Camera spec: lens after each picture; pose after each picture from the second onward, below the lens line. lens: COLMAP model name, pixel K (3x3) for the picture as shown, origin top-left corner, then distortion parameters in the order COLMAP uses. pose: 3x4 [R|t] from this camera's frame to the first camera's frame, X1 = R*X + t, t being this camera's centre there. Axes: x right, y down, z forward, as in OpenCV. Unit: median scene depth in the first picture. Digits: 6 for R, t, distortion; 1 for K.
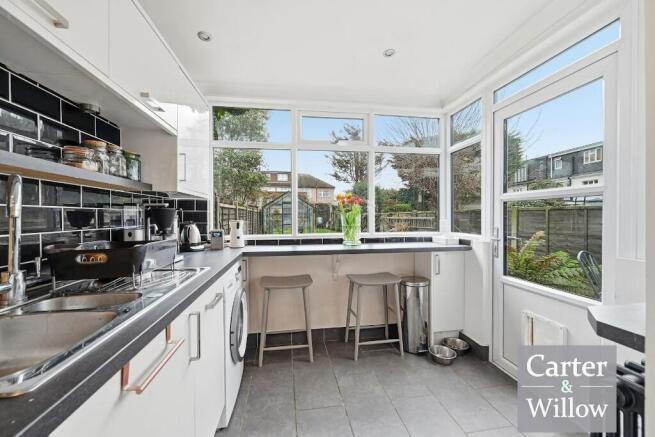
lens RADIAL K [[266.9, 0, 330.5], [0, 266.9, 216.4], [0, 0, 1]] dist [-0.010471, -0.000005]
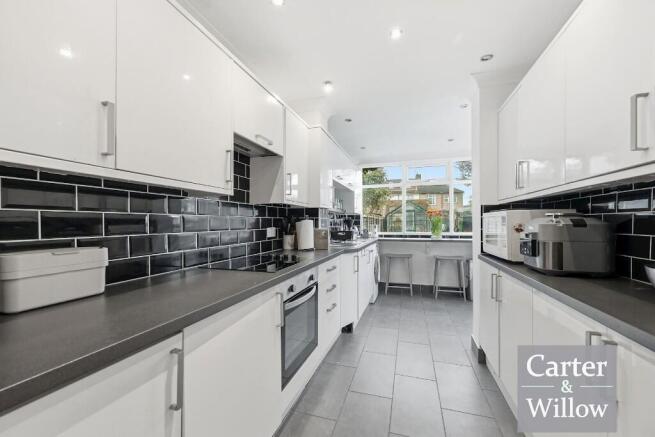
lens RADIAL K [[266.9, 0, 327.6], [0, 266.9, 220.4], [0, 0, 1]] dist [-0.010471, -0.000005]
pose [[0.894426, -0.001967, -0.447212, 0.226118], [-0.003076, 0.999940, -0.010550, 0.005647], [0.447206, 0.010812, 0.894366, -0.924401]]
